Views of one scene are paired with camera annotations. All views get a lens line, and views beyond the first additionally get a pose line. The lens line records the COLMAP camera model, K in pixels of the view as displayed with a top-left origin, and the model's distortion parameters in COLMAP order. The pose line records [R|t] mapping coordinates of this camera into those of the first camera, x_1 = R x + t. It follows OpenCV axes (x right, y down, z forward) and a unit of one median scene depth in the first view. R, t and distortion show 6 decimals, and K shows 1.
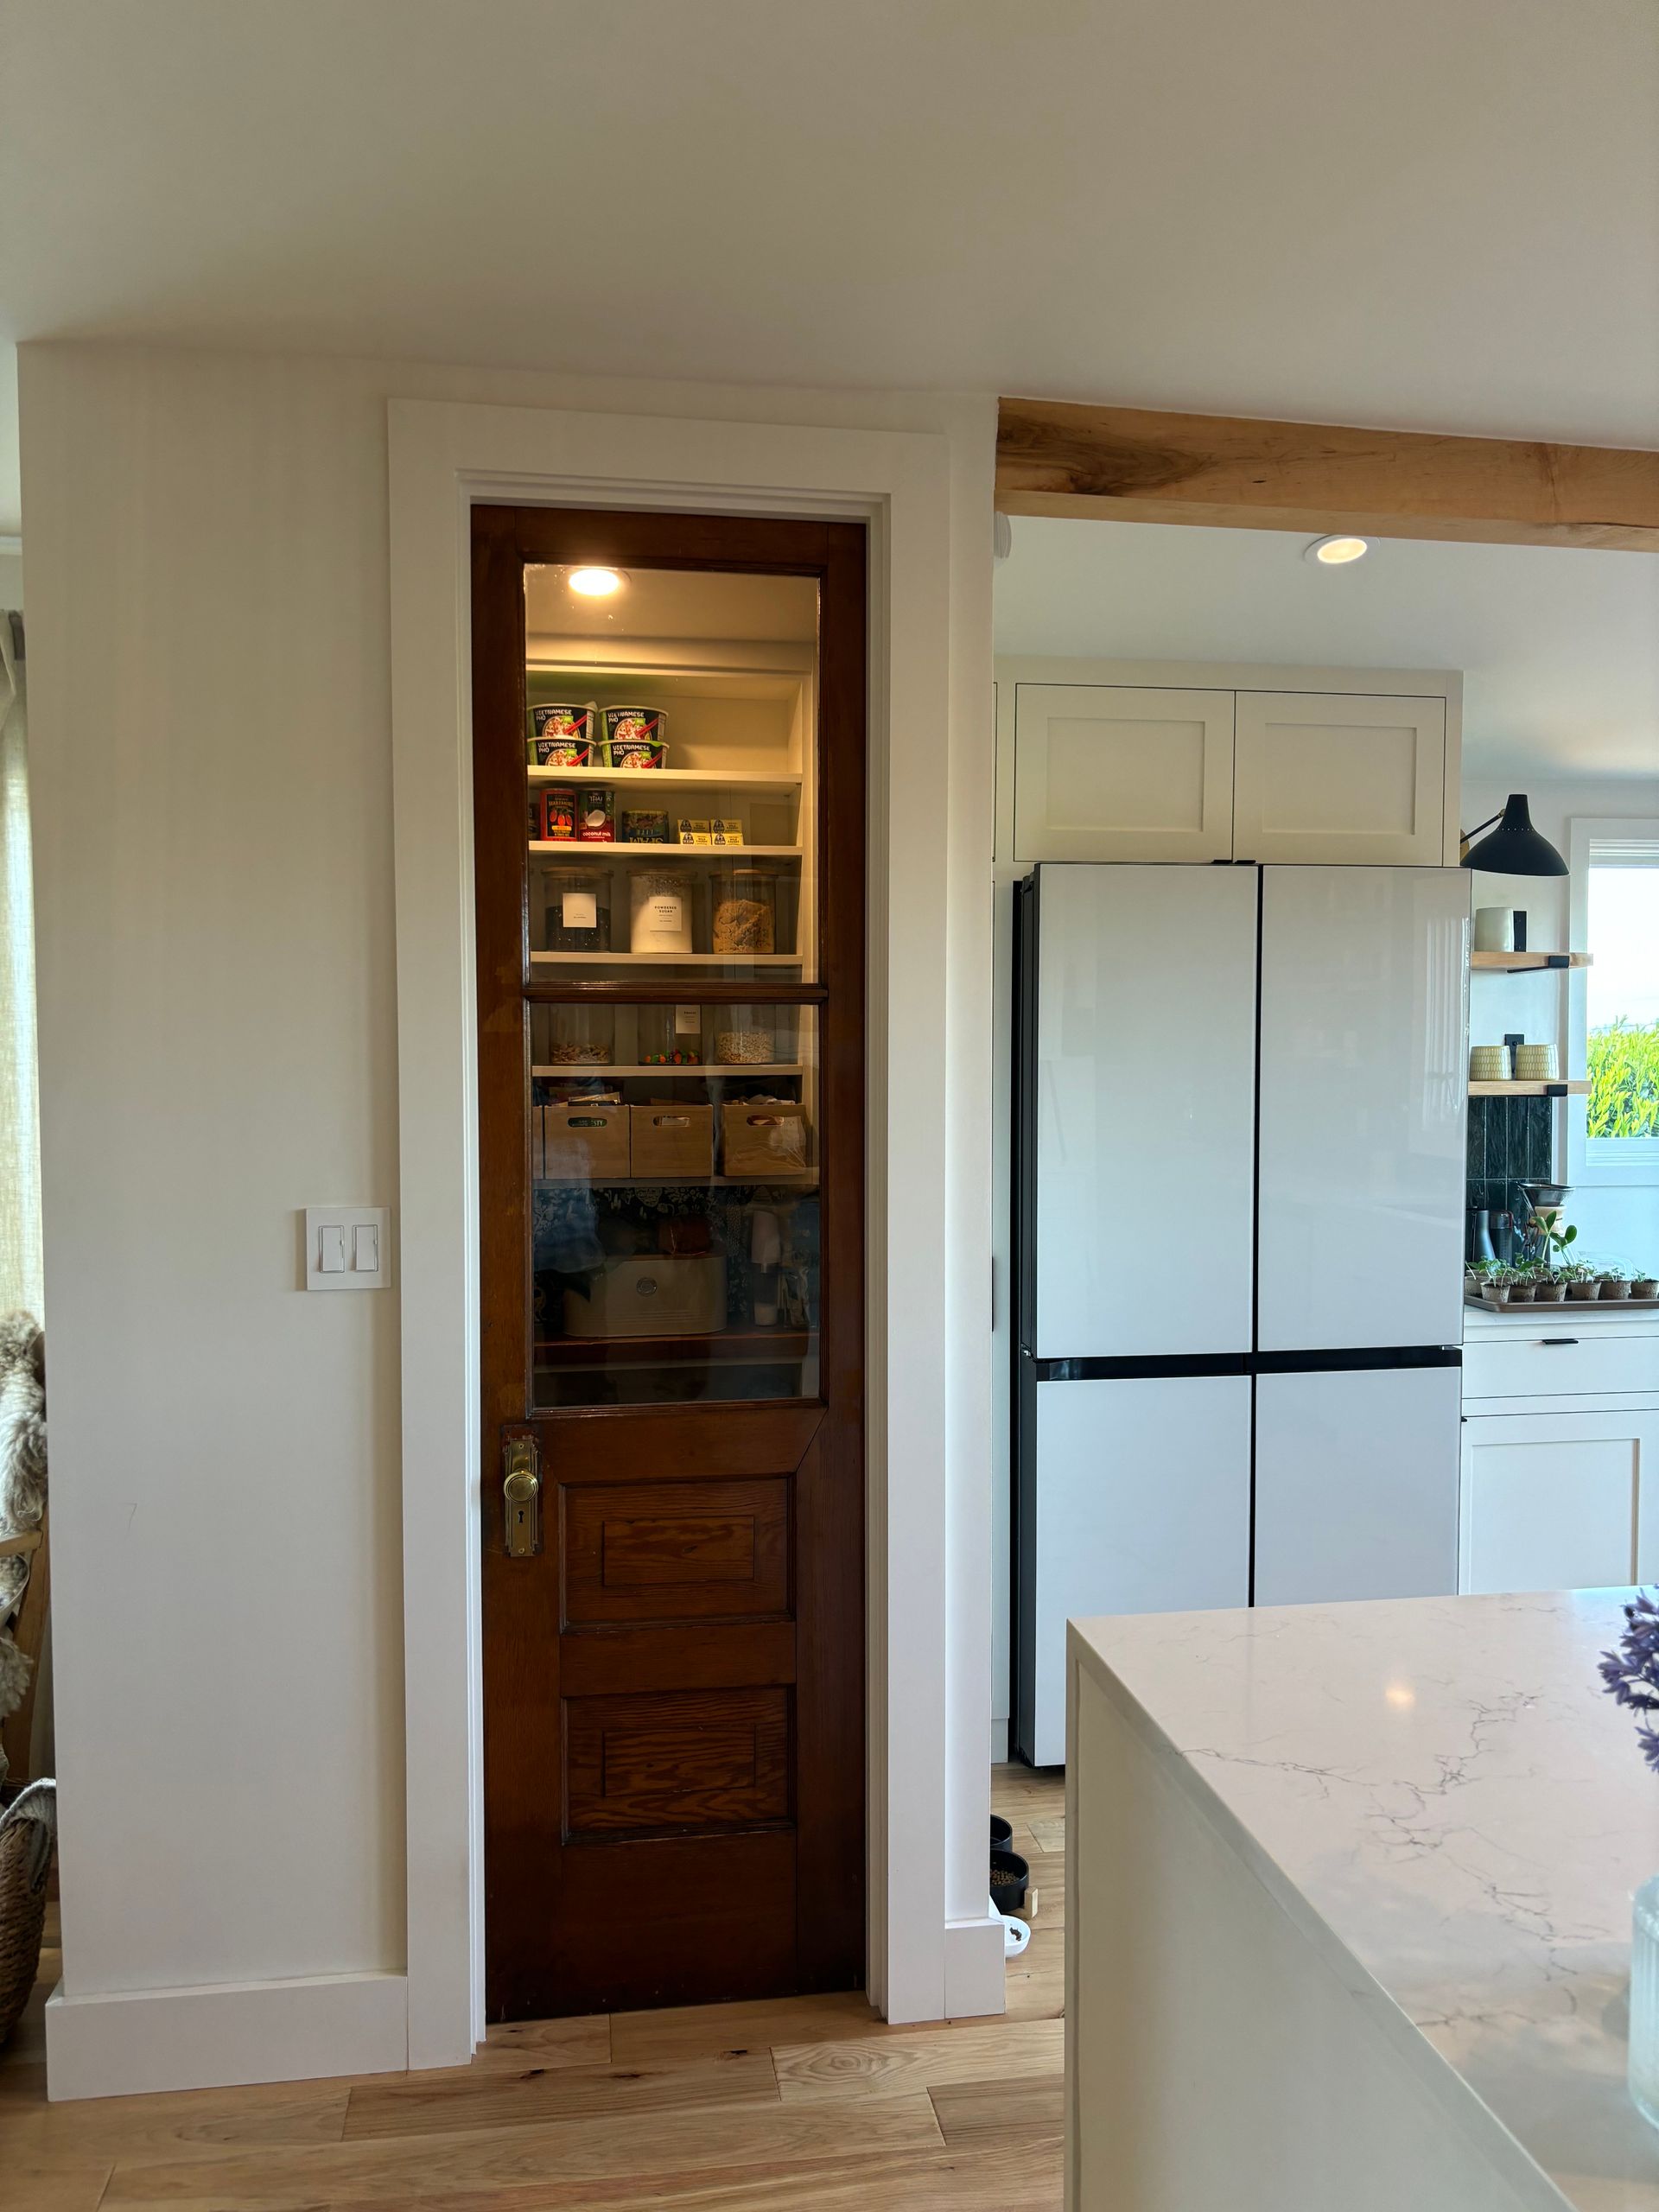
lens RADIAL K [[1660.6, 0, 936.5], [0, 1660.6, 1111.9], [0, 0, 1]] dist [0.049300, -0.066600]
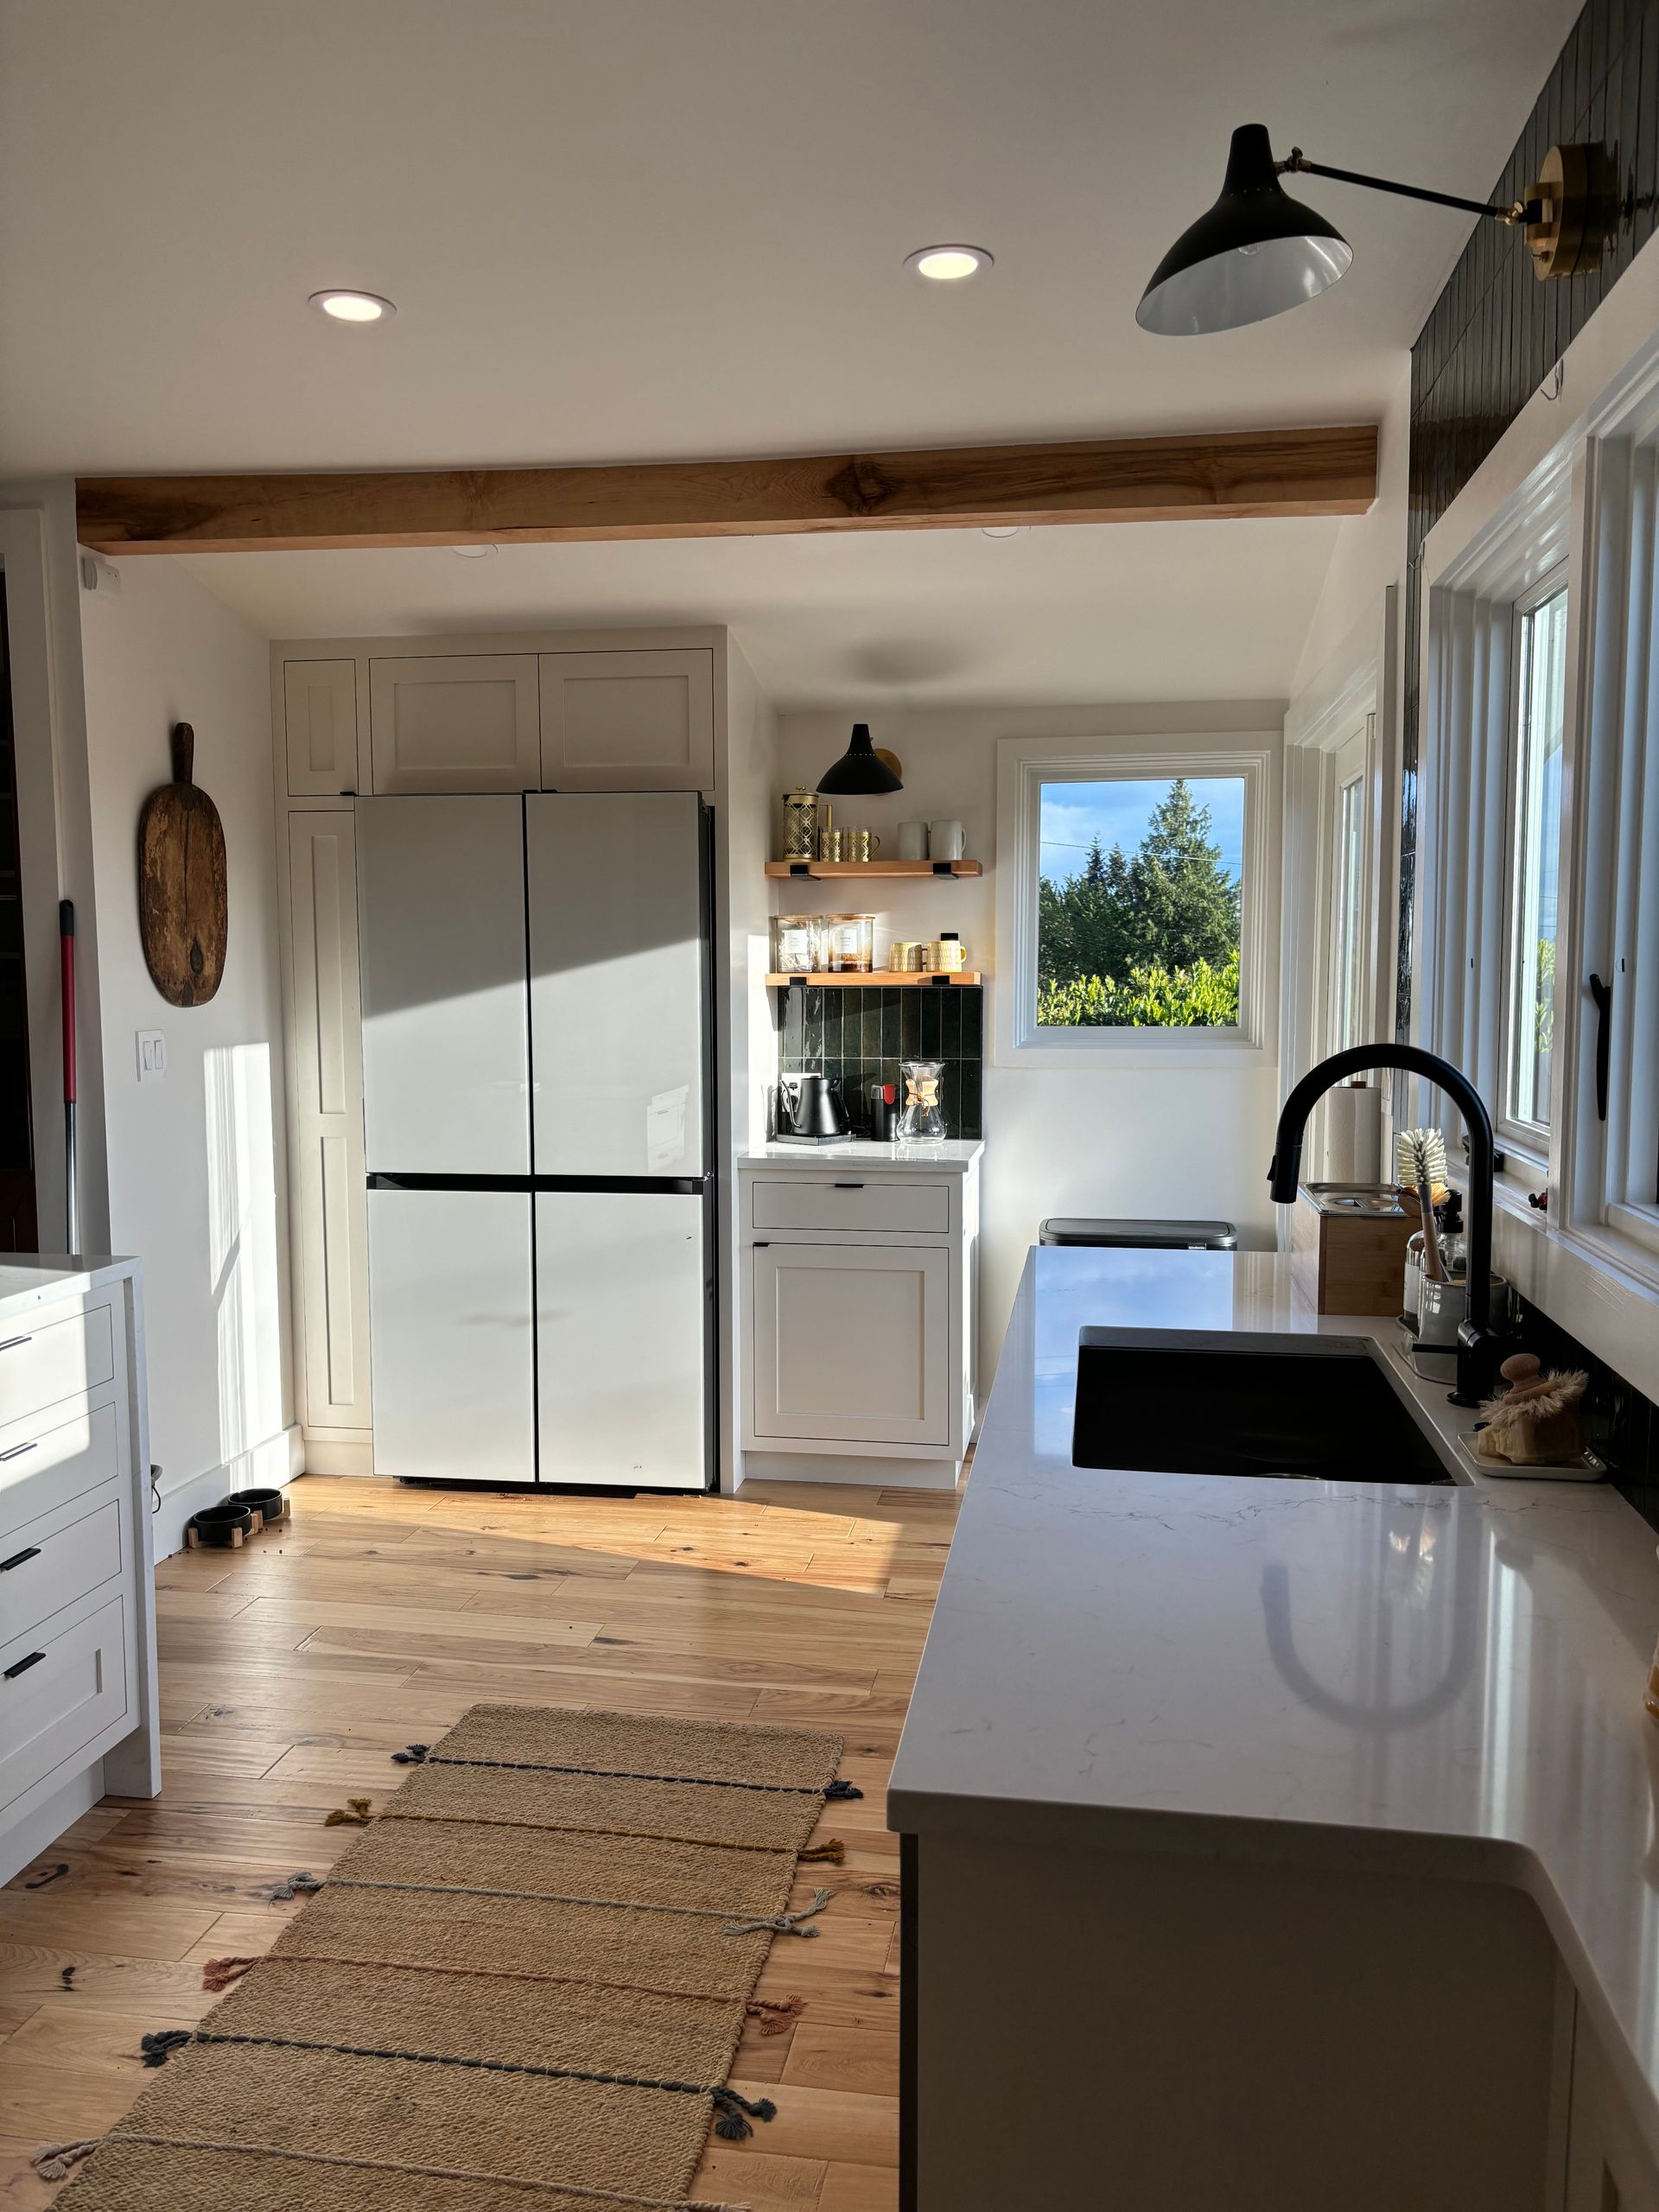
lens RADIAL K [[1660.6, 0, 842.4], [0, 1660.6, 1113.9], [0, 0, 1]] dist [0.049300, -0.066600]
pose [[0.939991, 0.039254, -0.338933, 0.849237], [-0.023656, 0.998467, 0.050031, 0.027439], [0.340377, -0.039011, 0.939479, -0.123476]]
